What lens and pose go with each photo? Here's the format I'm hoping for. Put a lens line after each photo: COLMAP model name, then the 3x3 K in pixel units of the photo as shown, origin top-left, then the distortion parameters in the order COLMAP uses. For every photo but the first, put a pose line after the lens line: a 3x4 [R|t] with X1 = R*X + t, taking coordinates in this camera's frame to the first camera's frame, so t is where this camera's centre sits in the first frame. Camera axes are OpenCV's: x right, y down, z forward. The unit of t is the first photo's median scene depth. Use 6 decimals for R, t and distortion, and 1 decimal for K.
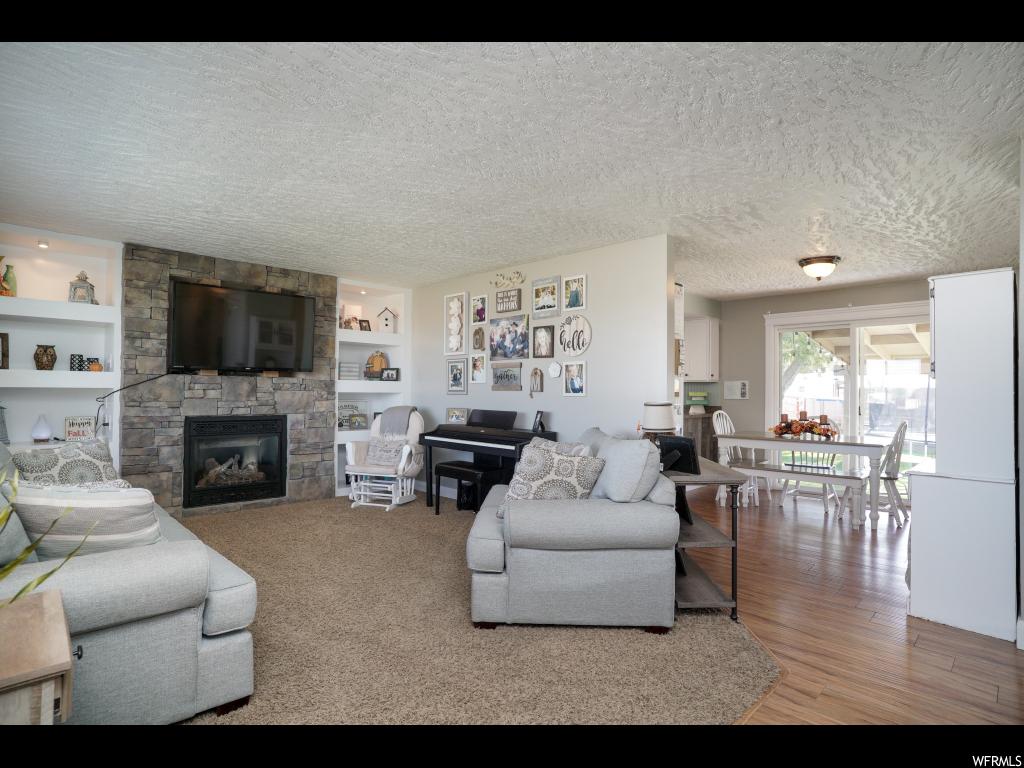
lens RADIAL K [[543.0, 0, 507.9], [0, 543.0, 386.4], [0, 0, 1]] dist [-0.084349, 0.053307]
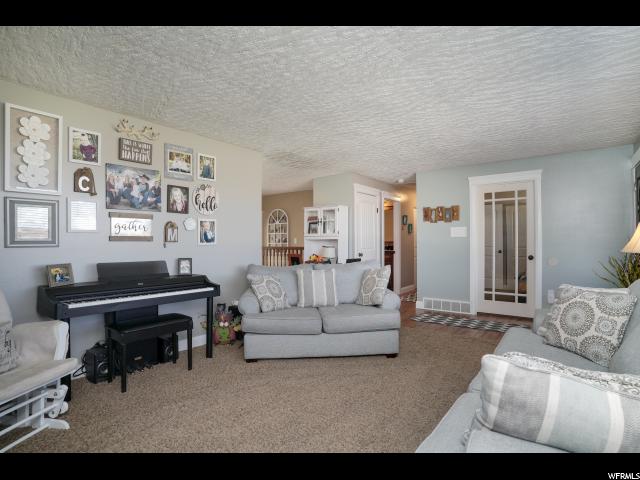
lens RADIAL K [[339.4, 0, 317.4], [0, 339.4, 241.5], [0, 0, 1]] dist [-0.084349, 0.053307]
pose [[-0.152363, 0.004807, 0.988313, -0.693435], [0.010184, 0.999943, -0.003294, 0.014204], [-0.988272, 0.009564, -0.152403, 0.812889]]
